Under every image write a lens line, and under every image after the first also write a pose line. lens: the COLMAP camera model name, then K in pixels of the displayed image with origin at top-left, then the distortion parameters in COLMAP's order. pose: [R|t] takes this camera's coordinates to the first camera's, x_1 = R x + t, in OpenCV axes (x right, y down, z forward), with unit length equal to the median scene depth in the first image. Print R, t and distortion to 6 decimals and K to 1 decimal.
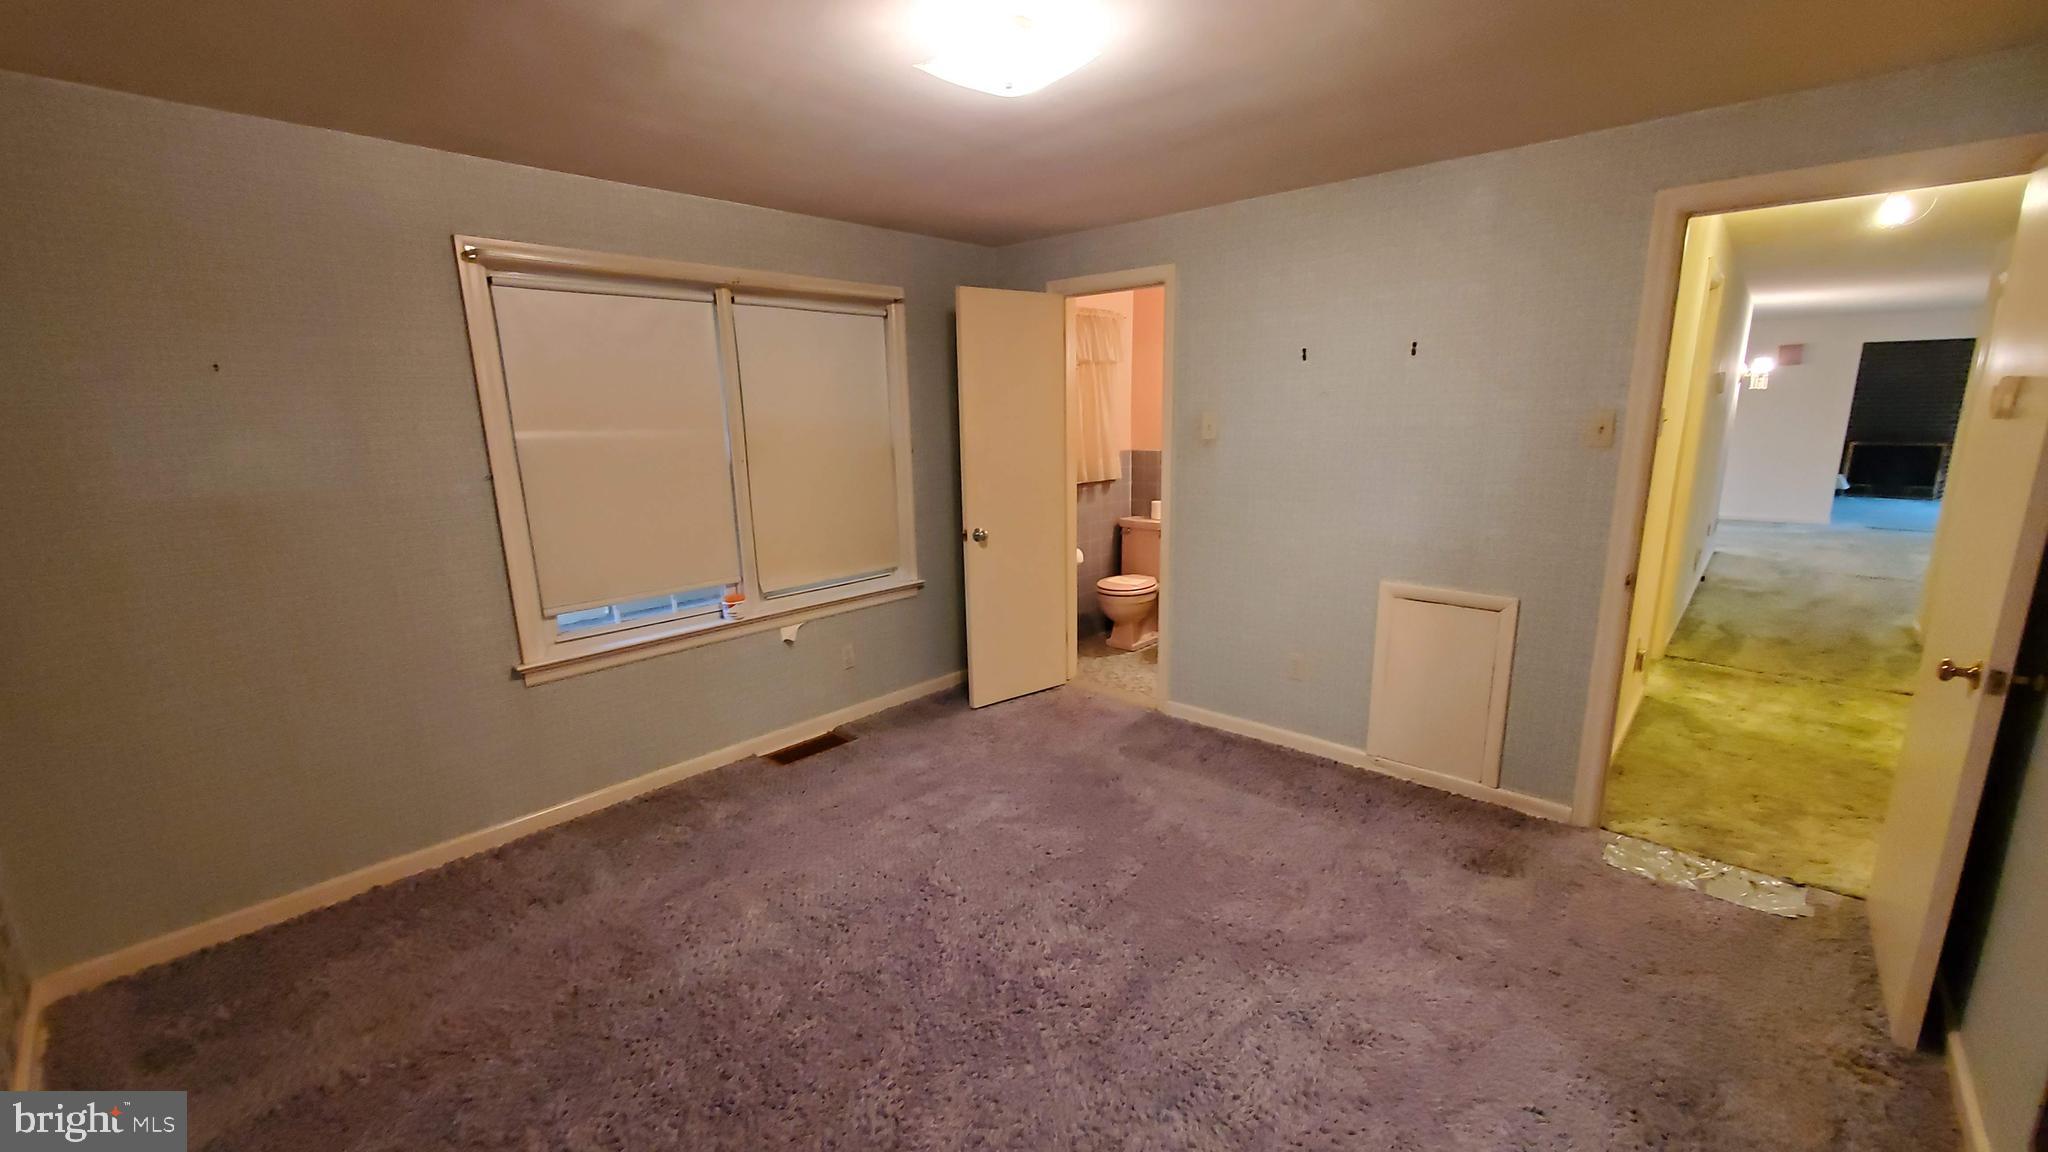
lens RADIAL K [[810.6, 0, 1013.7], [0, 810.6, 582.7], [0, 0, 1]] dist [-0.000444, 0.000518]
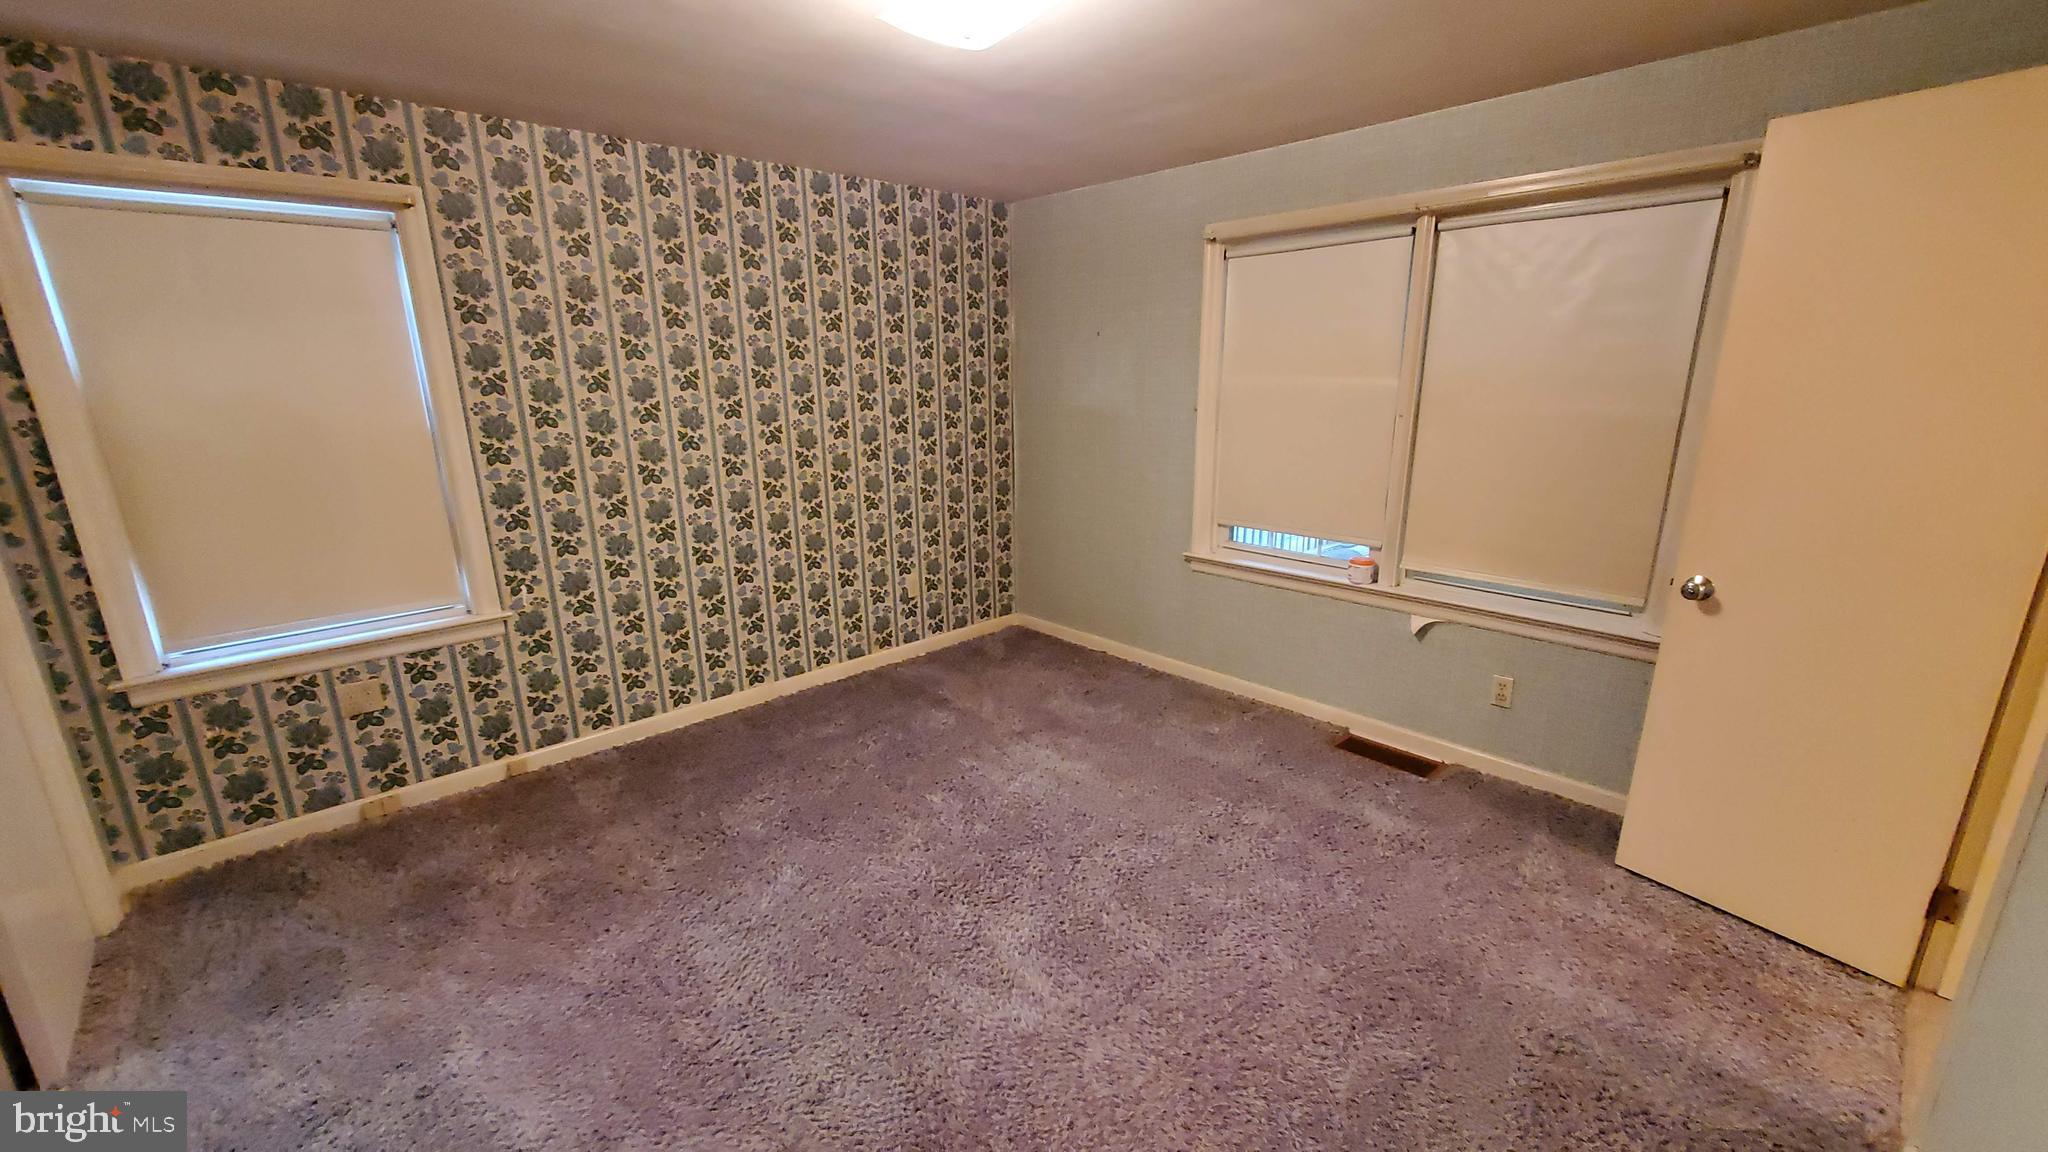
lens RADIAL K [[810.6, 0, 1010.5], [0, 810.6, 580.1], [0, 0, 1]] dist [-0.000444, 0.000518]
pose [[-0.066427, 0.279052, -0.957976, 0.606395], [-0.192345, 0.938507, 0.286719, -0.156354], [0.979077, 0.203308, -0.008668, 0.634535]]
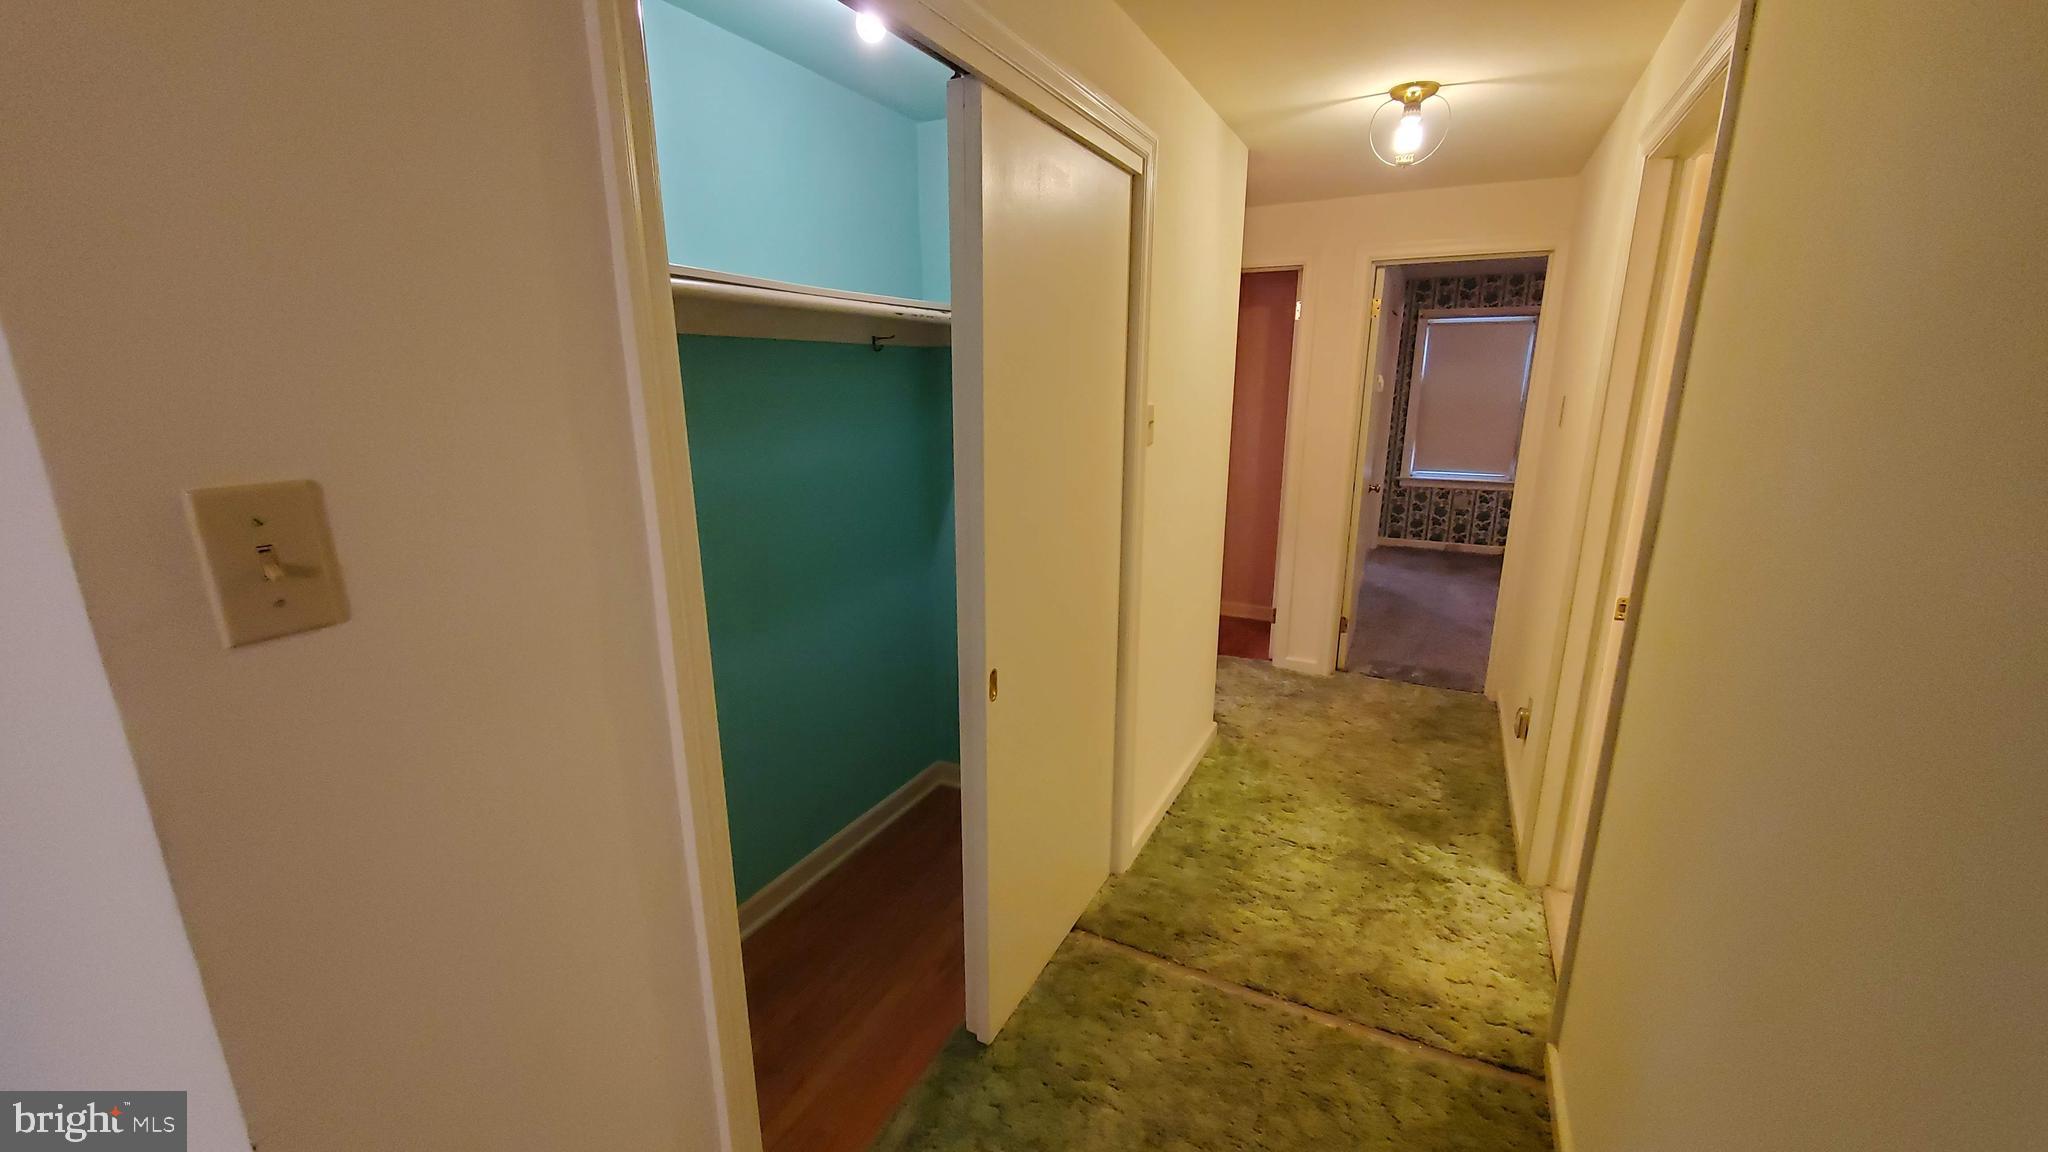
lens RADIAL K [[810.6, 0, 1024.7], [0, 810.6, 580.6], [0, 0, 1]] dist [-0.000444, 0.000518]
pose [[-0.959824, 0.087218, -0.266703, 1.607622], [-0.041260, 0.896269, 0.441587, -0.401114], [0.277552, 0.434850, -0.856662, 1.626055]]
